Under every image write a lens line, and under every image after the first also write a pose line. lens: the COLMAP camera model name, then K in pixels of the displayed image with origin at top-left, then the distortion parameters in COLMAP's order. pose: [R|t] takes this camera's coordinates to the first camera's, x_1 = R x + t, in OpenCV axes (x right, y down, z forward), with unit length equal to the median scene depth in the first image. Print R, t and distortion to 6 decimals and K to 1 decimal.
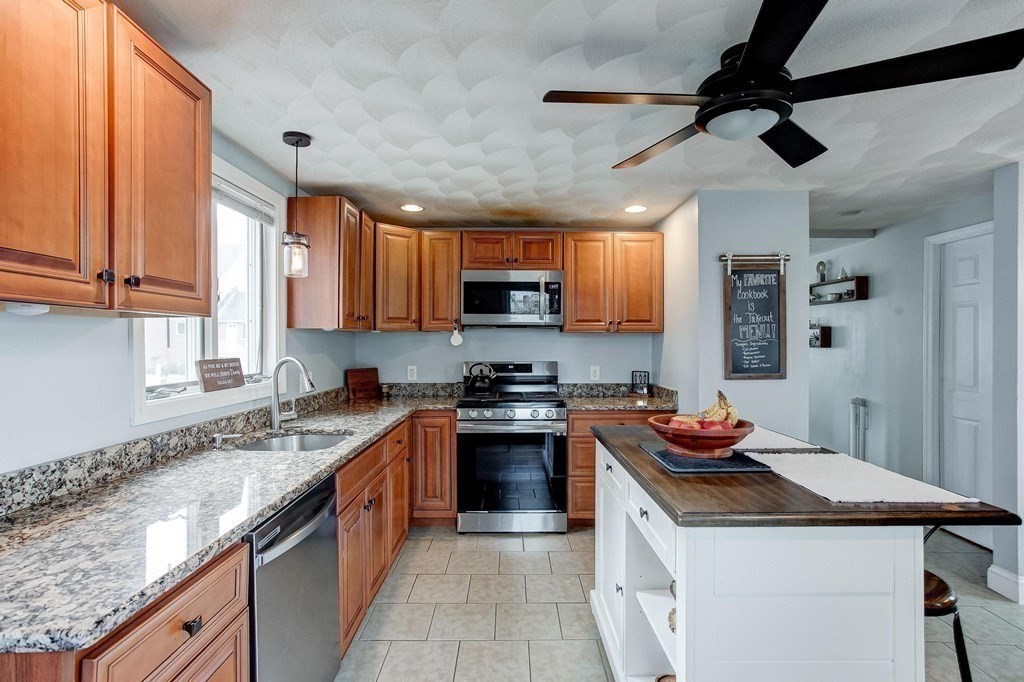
lens RADIAL K [[499.5, 0, 512.0], [0, 499.5, 341.0], [0, 0, 1]] dist [-0.051220, 0.042098]
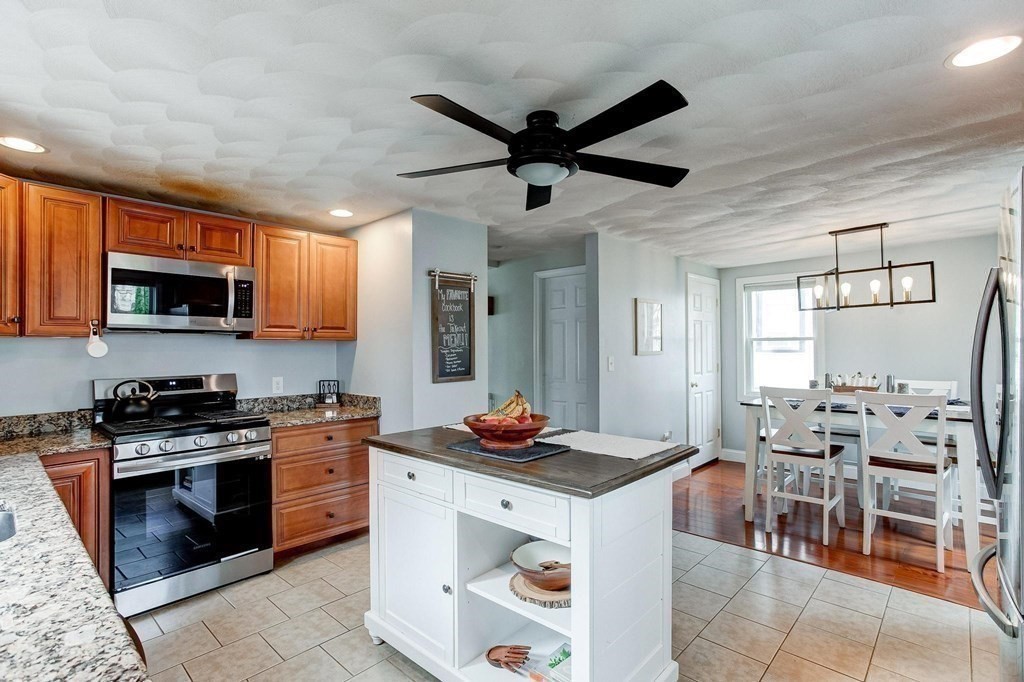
lens RADIAL K [[499.5, 0, 512.0], [0, 499.5, 341.0], [0, 0, 1]] dist [-0.051220, 0.042098]
pose [[0.682895, 0.004620, 0.730502, -0.232400], [0.005892, 0.999913, -0.011831, -0.001944], [-0.730493, 0.012384, 0.682808, 0.098350]]
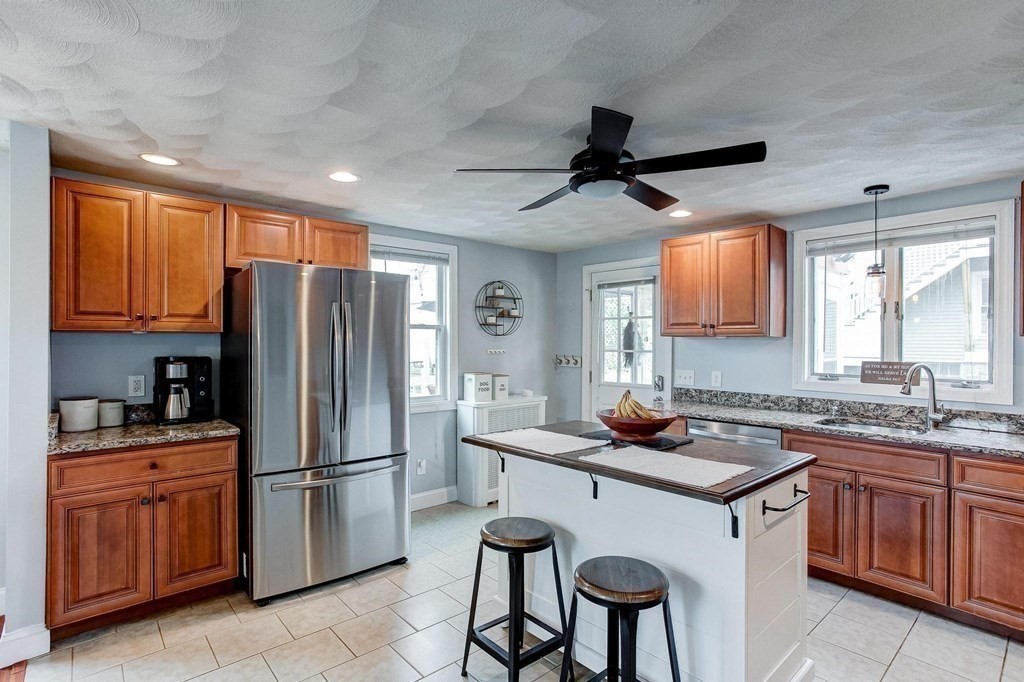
lens RADIAL K [[518.0, 0, 512.0], [0, 518.0, 341.0], [0, 0, 1]] dist [-0.005245, 0.000186]
pose [[-0.748981, -0.005023, -0.662572, 0.747433], [-0.006203, 0.999981, -0.000568, -0.009547], [0.662562, 0.003684, -0.748998, 0.900227]]
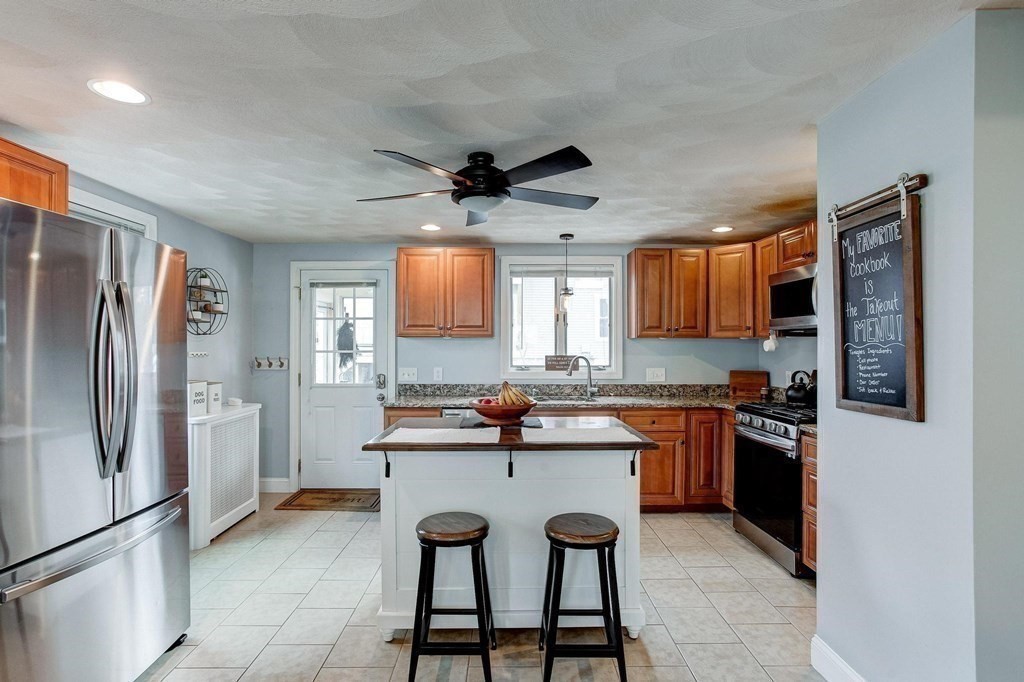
lens RADIAL K [[499.5, 0, 512.0], [0, 499.5, 341.0], [0, 0, 1]] dist [-0.051220, 0.042098]
pose [[0.004640, -0.011363, -0.999925, 0.932078], [-0.001479, 0.999934, -0.011370, 0.000690], [0.999988, 0.001532, 0.004623, 0.514766]]
